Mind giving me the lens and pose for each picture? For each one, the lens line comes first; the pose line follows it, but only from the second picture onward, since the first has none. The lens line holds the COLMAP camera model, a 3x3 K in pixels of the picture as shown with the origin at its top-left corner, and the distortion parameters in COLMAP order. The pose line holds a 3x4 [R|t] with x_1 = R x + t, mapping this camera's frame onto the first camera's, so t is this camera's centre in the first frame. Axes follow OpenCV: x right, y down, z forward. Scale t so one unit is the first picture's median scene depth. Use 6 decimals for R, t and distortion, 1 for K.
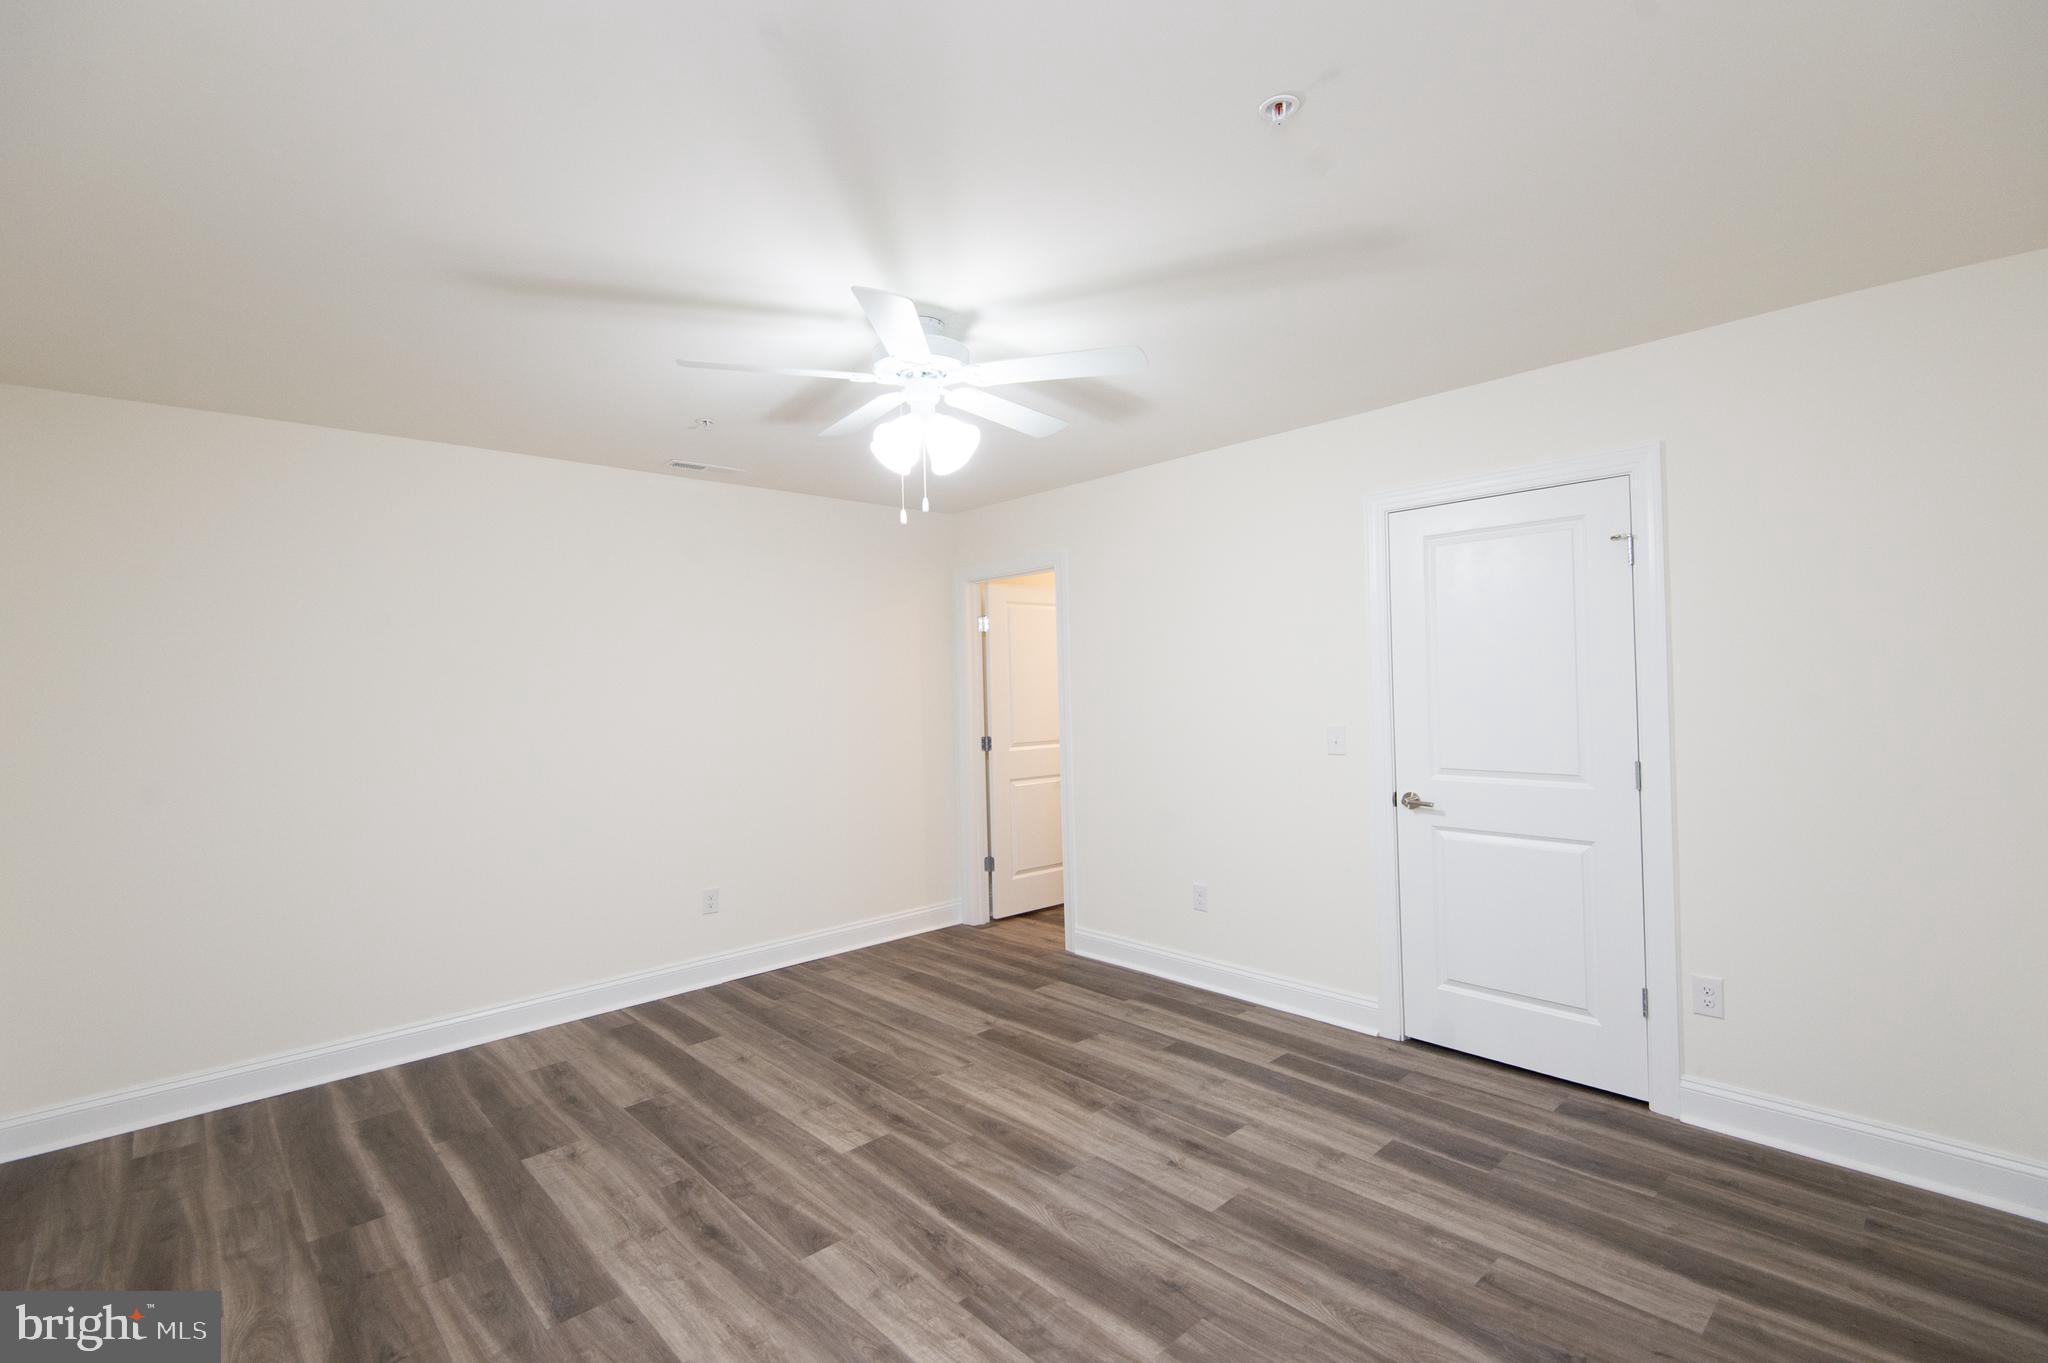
lens RADIAL K [[928.6, 0, 1030.1], [0, 928.6, 676.5], [0, 0, 1]] dist [0.018182, -0.007550]
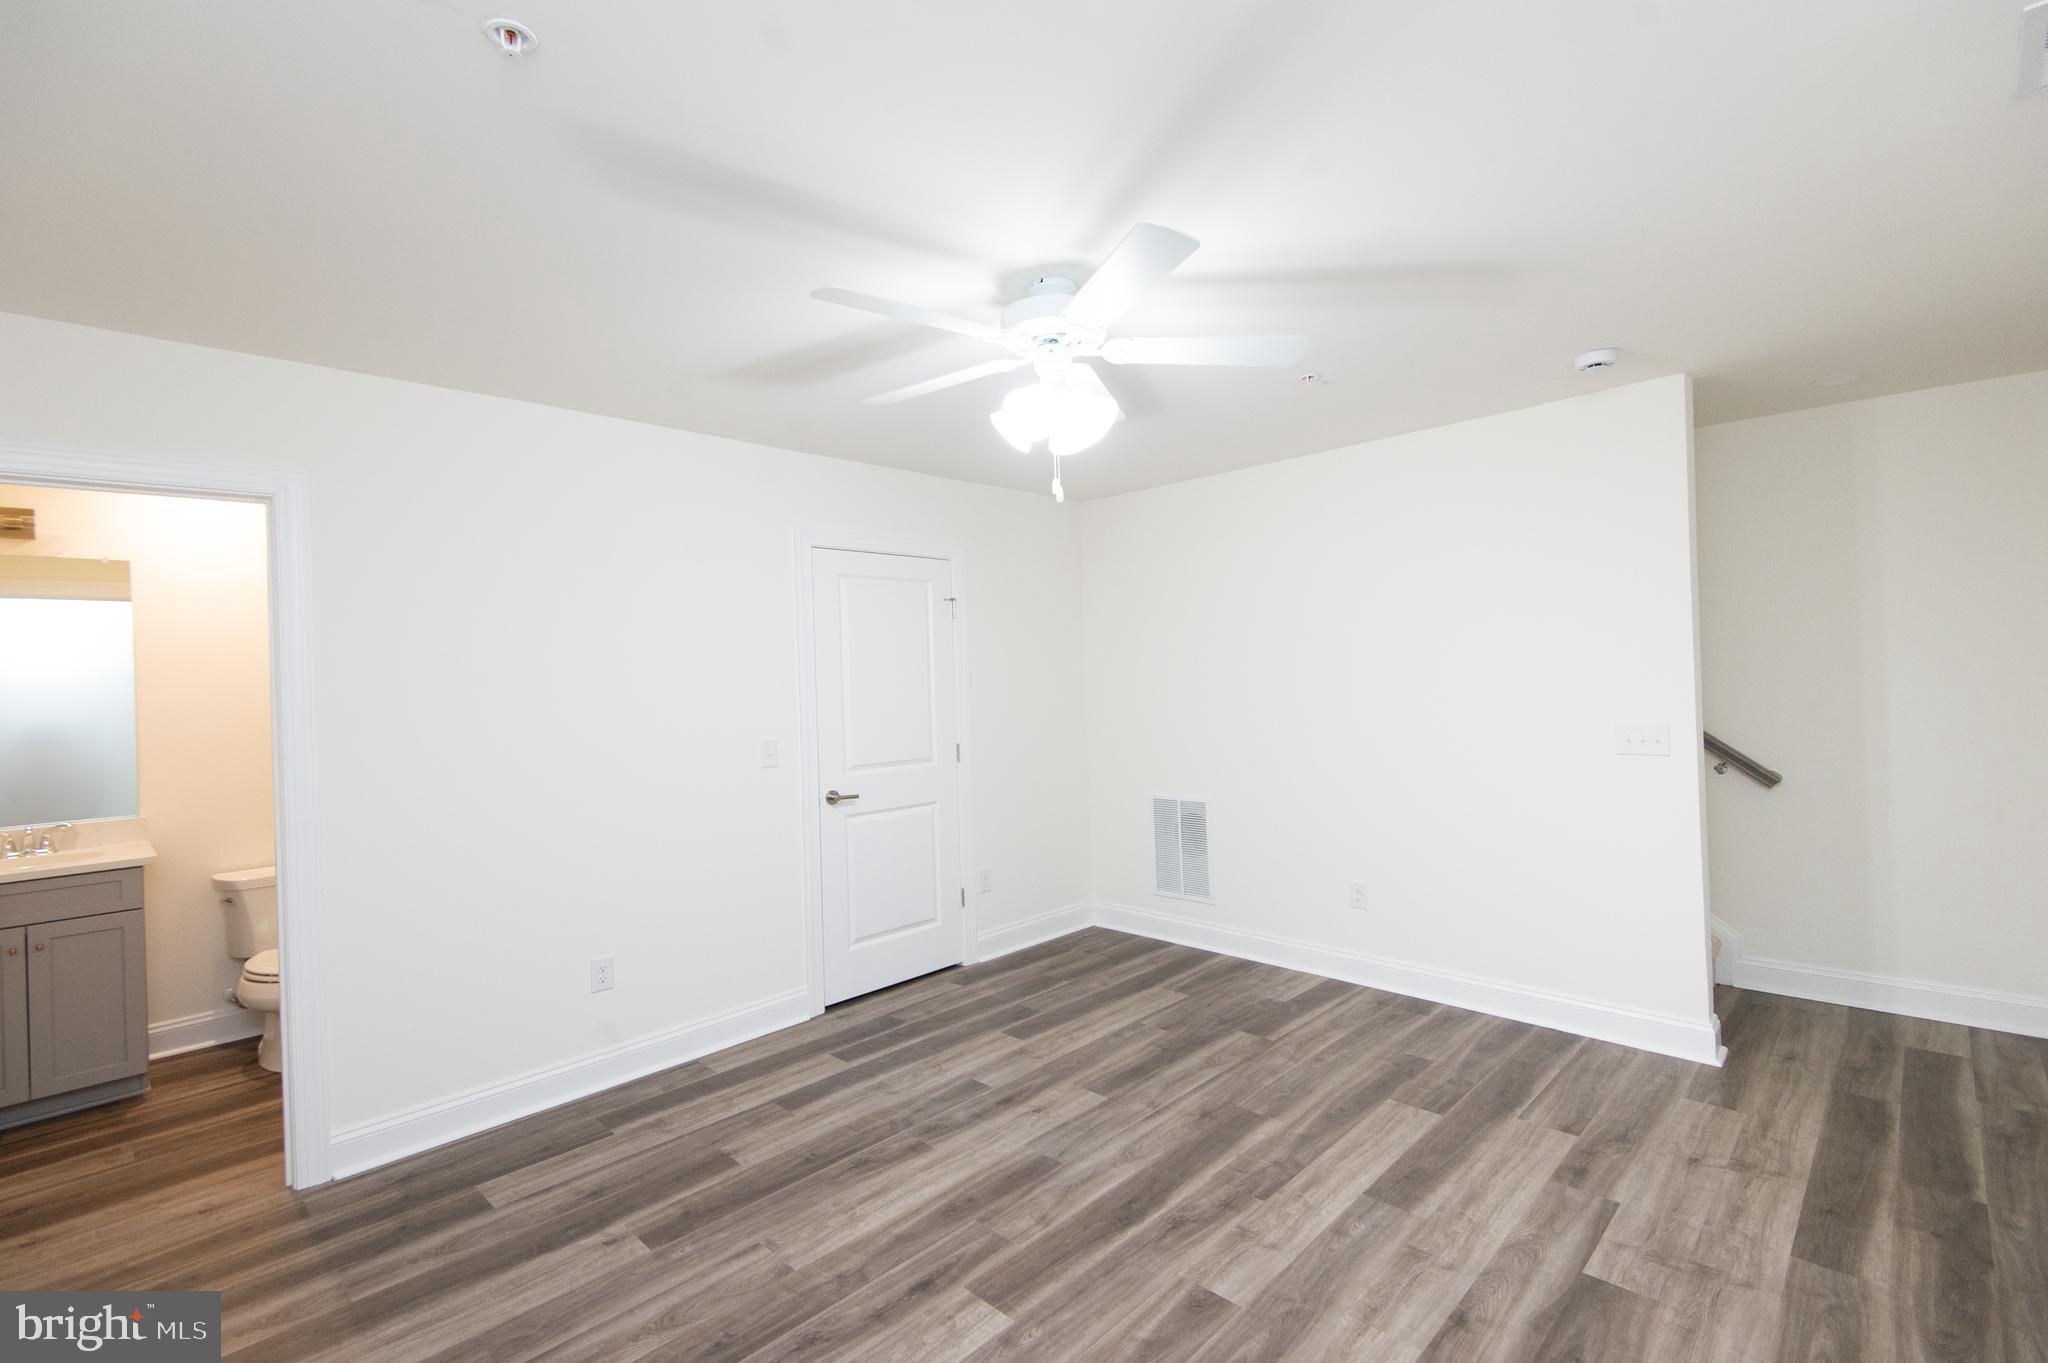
lens RADIAL K [[928.6, 0, 1032.6], [0, 928.6, 671.3], [0, 0, 1]] dist [0.018182, -0.007550]
pose [[-0.049143, 0.030560, 0.998324, -0.904010], [0.029541, 0.999139, -0.029131, 0.023494], [-0.998355, 0.028060, -0.050004, 0.960343]]
